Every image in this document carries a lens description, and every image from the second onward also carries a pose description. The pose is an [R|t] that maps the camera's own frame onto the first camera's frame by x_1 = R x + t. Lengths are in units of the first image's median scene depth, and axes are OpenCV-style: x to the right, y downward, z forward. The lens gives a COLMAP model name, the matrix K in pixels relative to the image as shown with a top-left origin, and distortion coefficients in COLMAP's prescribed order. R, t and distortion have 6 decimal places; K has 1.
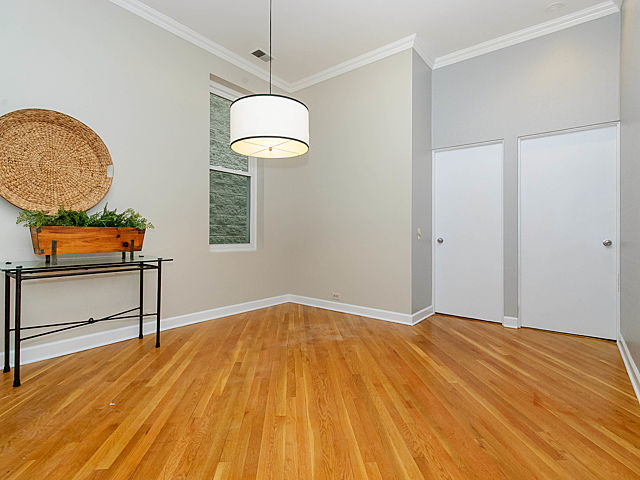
lens RADIAL K [[320.4, 0, 318.6], [0, 320.4, 238.8], [0, 0, 1]] dist [0.005415, 0.000706]
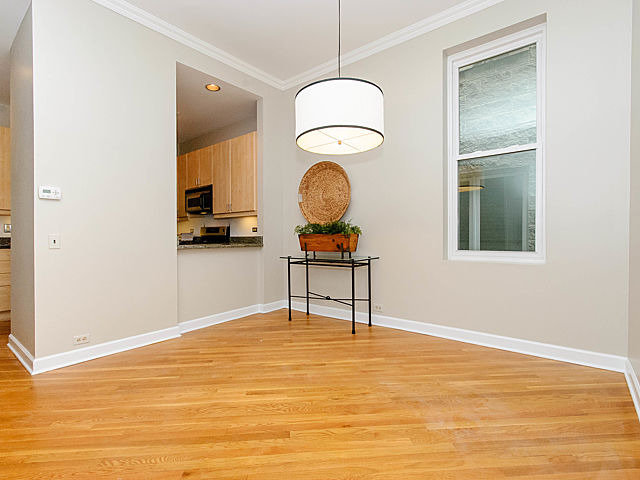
lens RADIAL K [[320.4, 0, 318.6], [0, 320.4, 238.8], [0, 0, 1]] dist [0.005415, 0.000706]
pose [[-0.013290, -0.003460, -0.999906, 0.727278], [-0.010017, 0.999944, -0.003327, -0.008839], [0.999862, 0.009971, -0.013324, 0.935231]]
